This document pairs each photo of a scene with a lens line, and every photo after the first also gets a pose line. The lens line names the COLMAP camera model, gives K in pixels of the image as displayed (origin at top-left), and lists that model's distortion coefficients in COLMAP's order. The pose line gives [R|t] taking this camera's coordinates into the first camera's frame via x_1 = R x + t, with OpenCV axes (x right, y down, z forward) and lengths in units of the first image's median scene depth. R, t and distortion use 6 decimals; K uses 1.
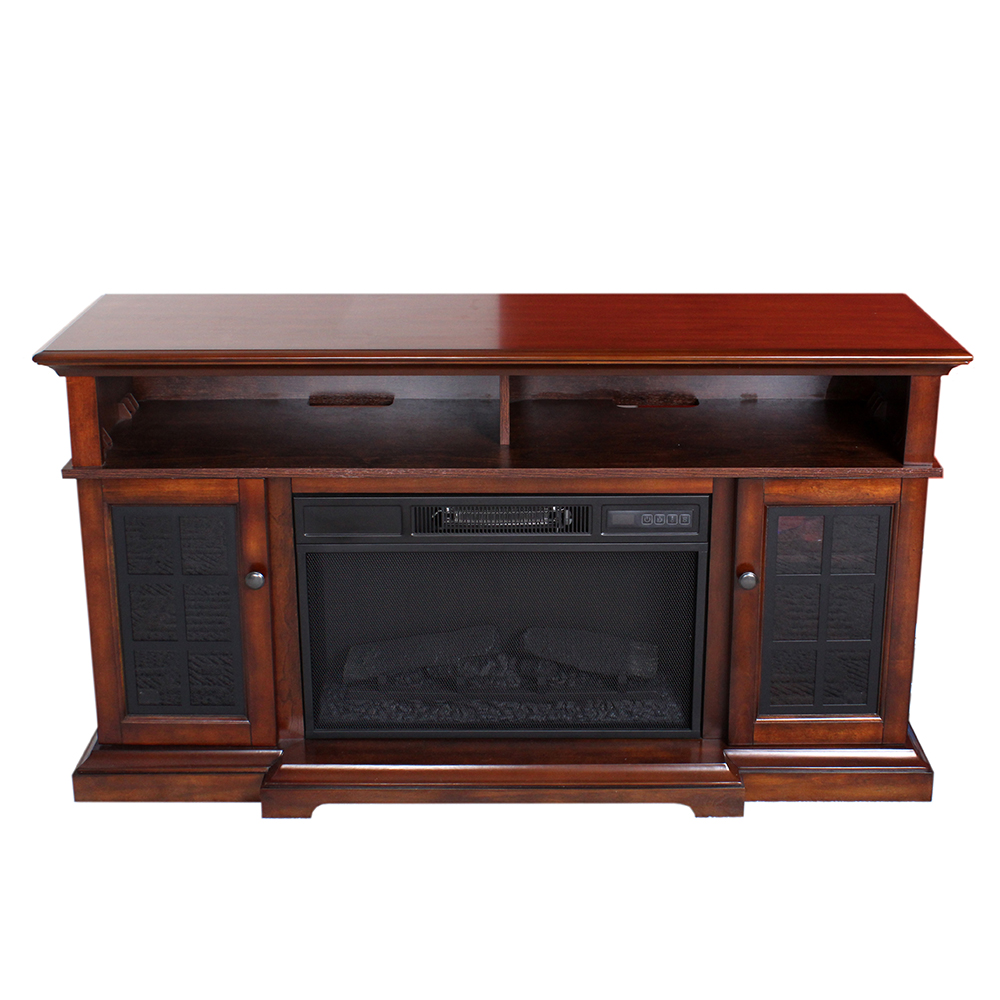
lens RADIAL K [[1506.4, 0, 508.2], [0, 1506.4, 415.2], [0, 0, 1]] dist [-0.041297, 0.000000]
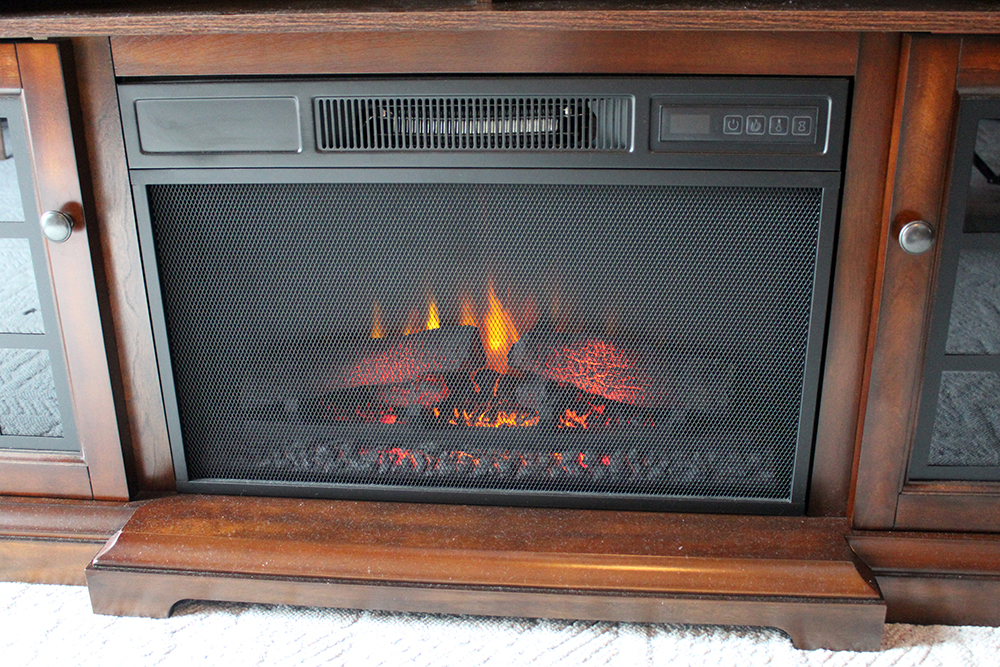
lens RADIAL K [[1004.3, 0, 498.1], [0, 1004.3, 334.7], [0, 0, 1]] dist [-0.076724, 0.000000]
pose [[0.995597, 0.023247, -0.090814, 0.040462], [-0.017221, 0.997632, 0.066592, 0.119712], [0.092147, -0.064735, 0.993639, 0.606966]]
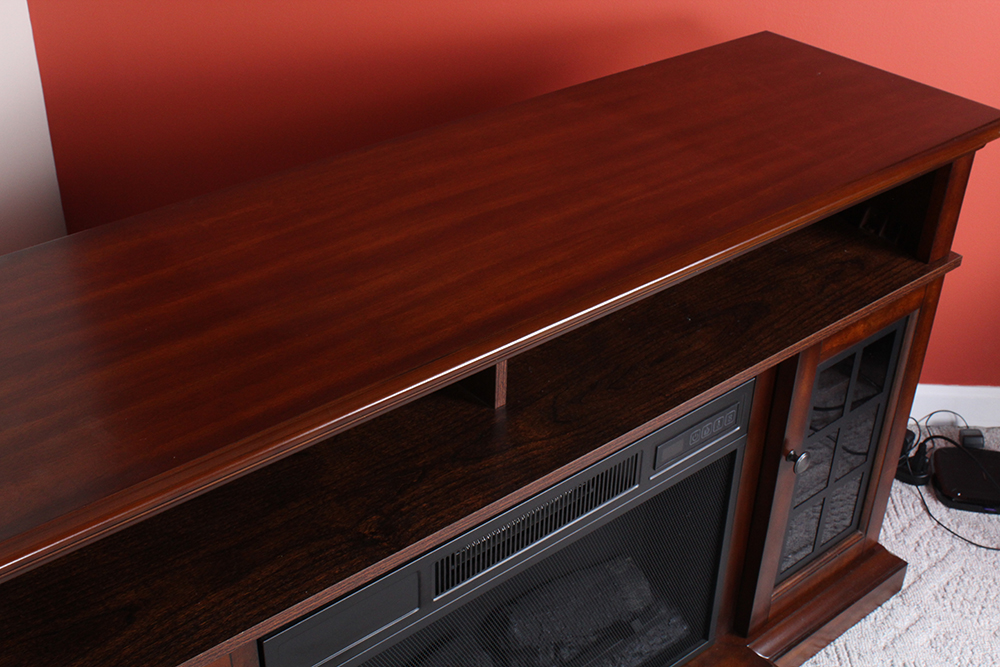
lens RADIAL K [[1255.4, 0, 502.3], [0, 1255.4, 335.0], [0, 0, 1]] dist [-0.054804, 0.000000]
pose [[0.761855, -0.328076, 0.558519, -0.285540], [0.175688, 0.934585, 0.309329, -0.171049], [-0.623467, -0.137539, 0.769657, 0.590242]]
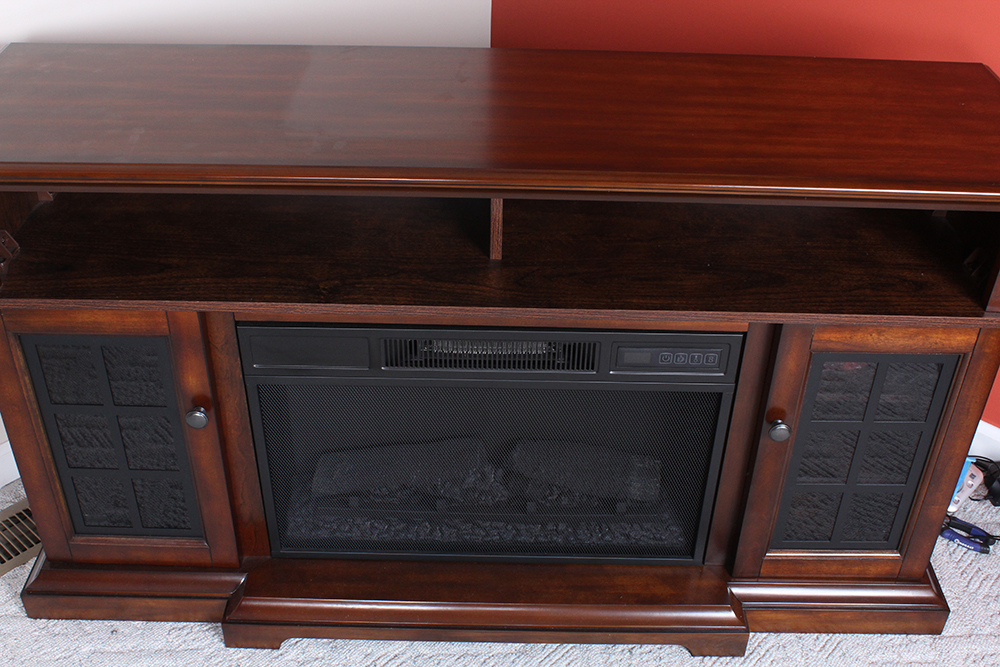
lens RADIAL K [[1101.6, 0, 499.2], [0, 1101.6, 365.2], [0, 0, 1]] dist [-0.076759, 0.000000]
pose [[0.999766, 0.019746, 0.008858, -0.004524], [-0.021549, 0.946078, 0.323220, -0.117687], [-0.001998, -0.323335, 0.946282, 0.414658]]
